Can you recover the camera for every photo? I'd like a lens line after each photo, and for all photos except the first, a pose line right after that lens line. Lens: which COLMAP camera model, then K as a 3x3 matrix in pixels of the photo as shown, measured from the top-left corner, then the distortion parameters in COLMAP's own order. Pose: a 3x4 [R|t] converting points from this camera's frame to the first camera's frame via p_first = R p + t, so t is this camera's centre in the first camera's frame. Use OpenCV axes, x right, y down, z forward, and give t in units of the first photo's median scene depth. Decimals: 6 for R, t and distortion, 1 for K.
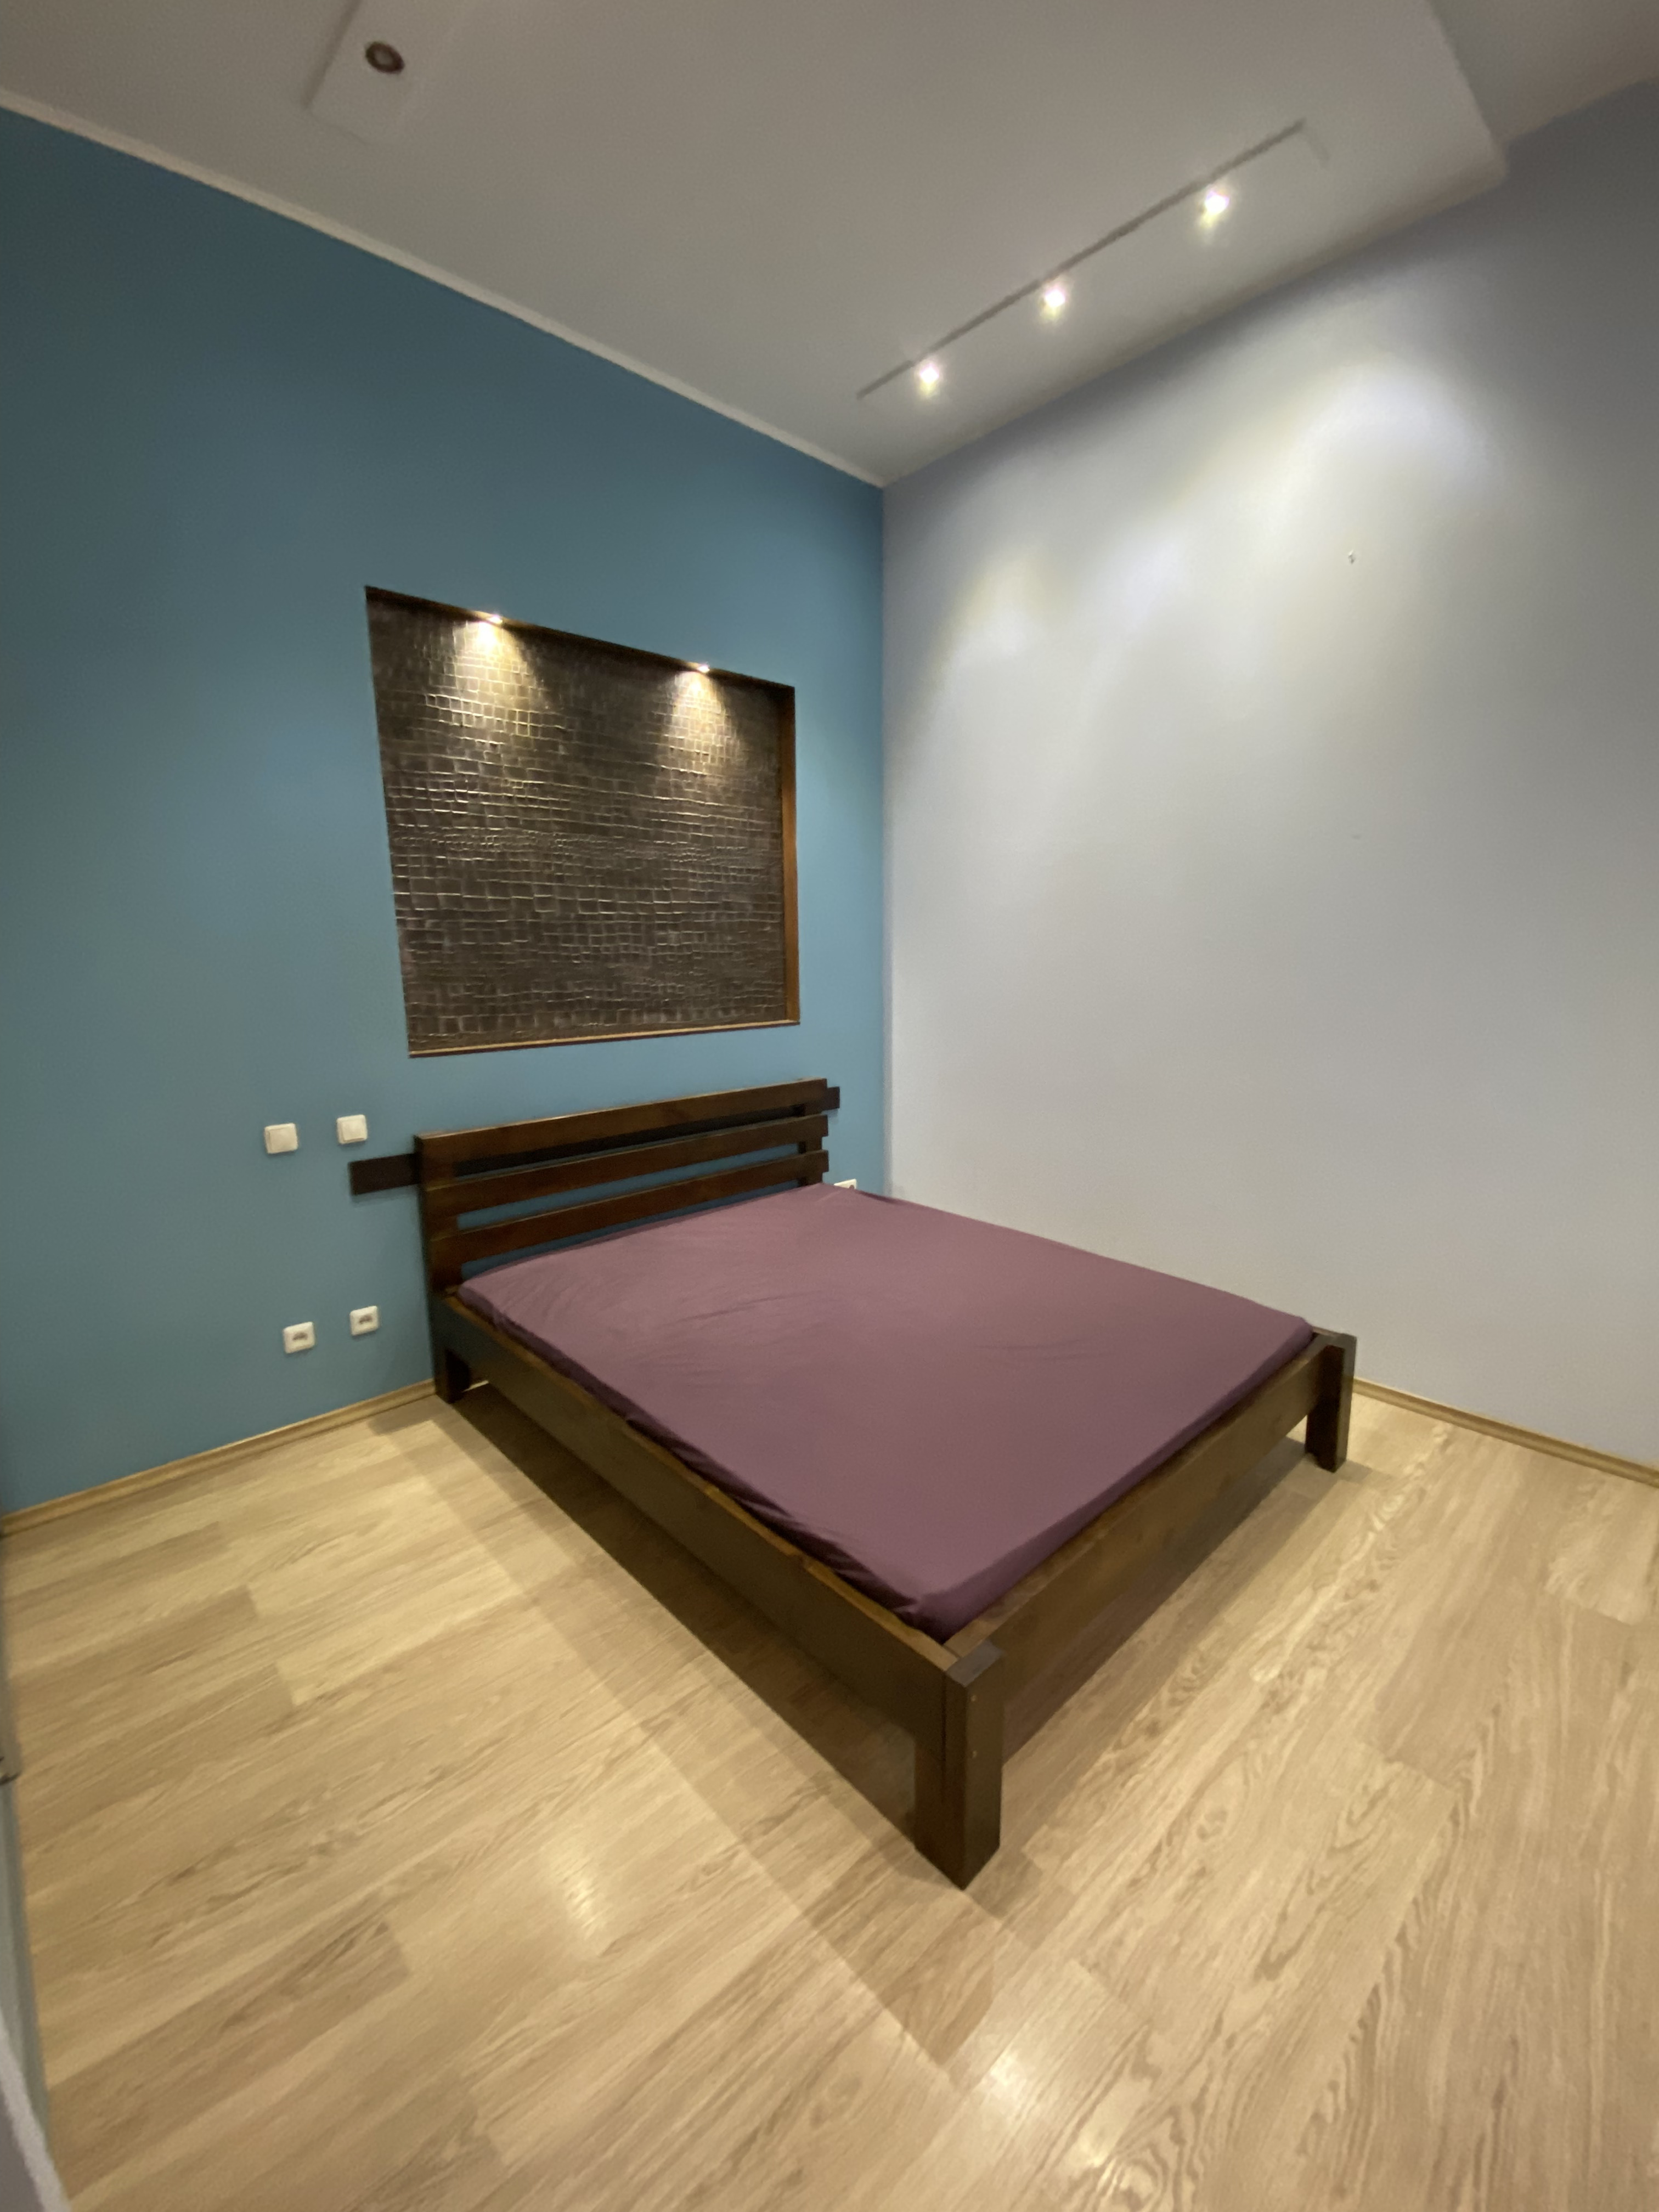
lens RADIAL K [[884.8, 0, 829.5], [0, 884.8, 1106.0], [0, 0, 1]] dist [0.000226, -0.020488]
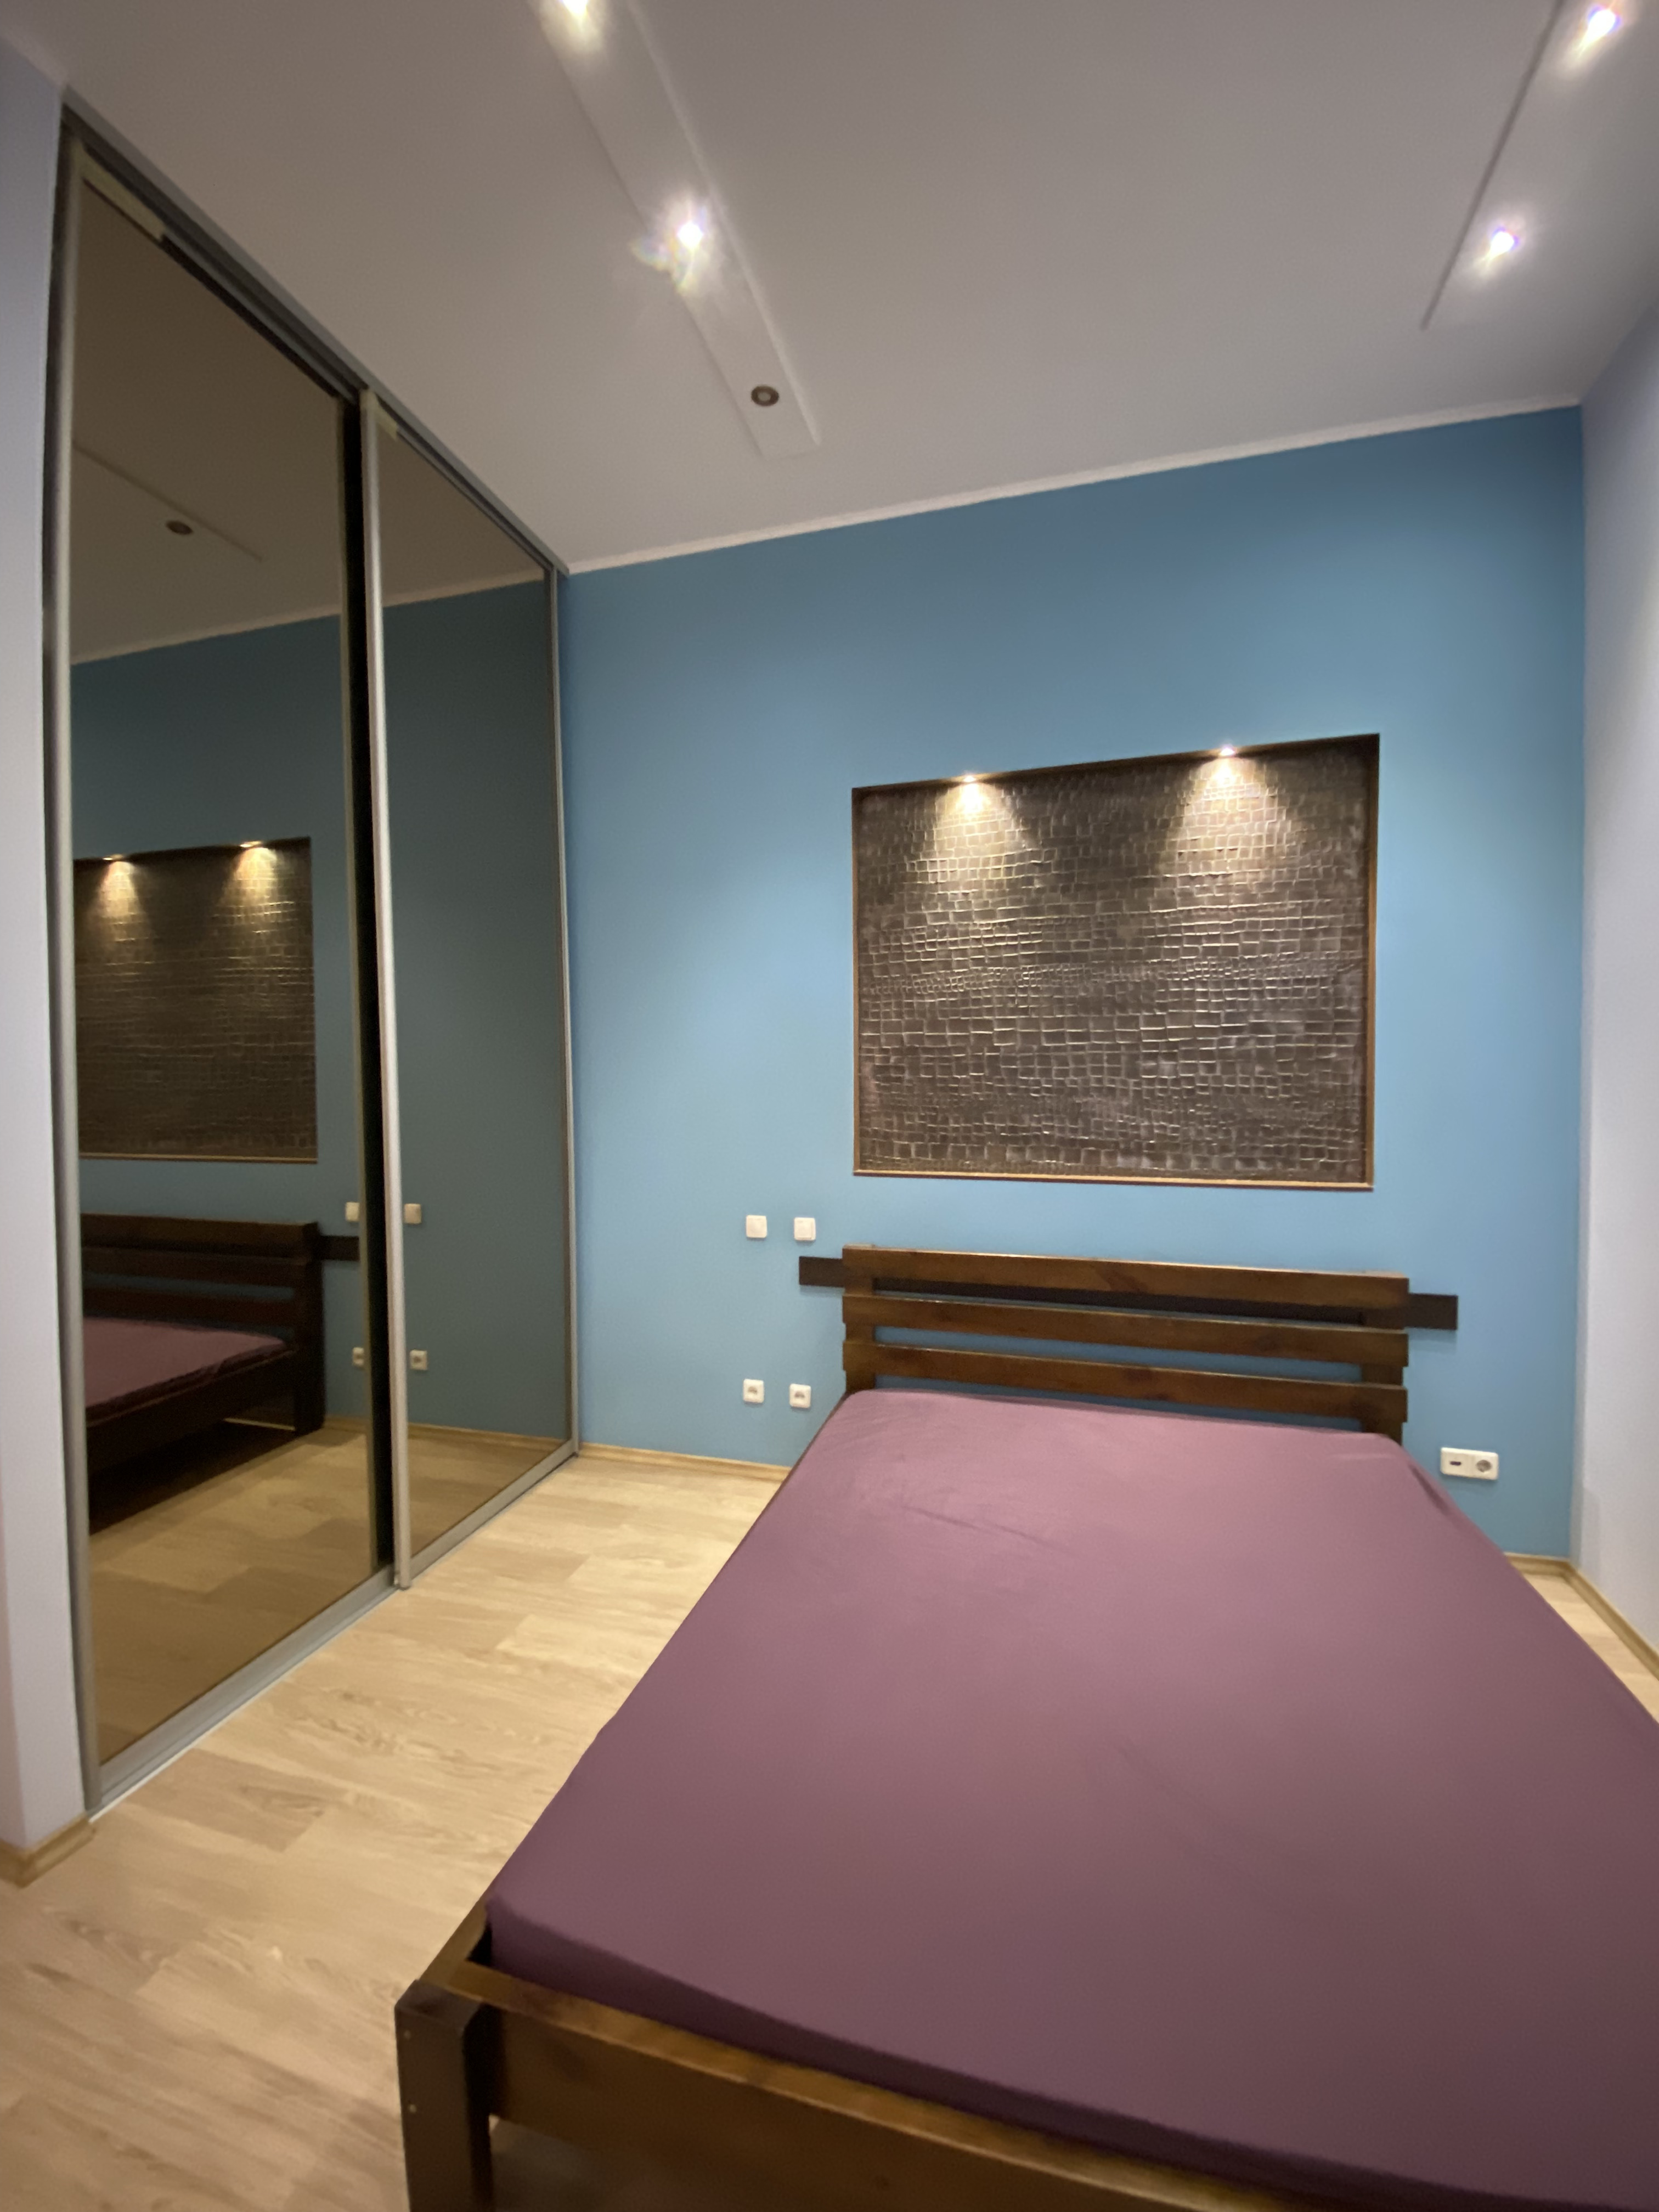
lens RADIAL K [[901.7, 0, 829.2], [0, 901.7, 1081.1], [0, 0, 1]] dist [0.044476, -0.033557]
pose [[0.495905, 0.017063, -0.868209, 0.454007], [-0.148577, 0.986731, -0.065473, -0.081946], [0.855572, 0.161464, 0.491860, 0.330879]]
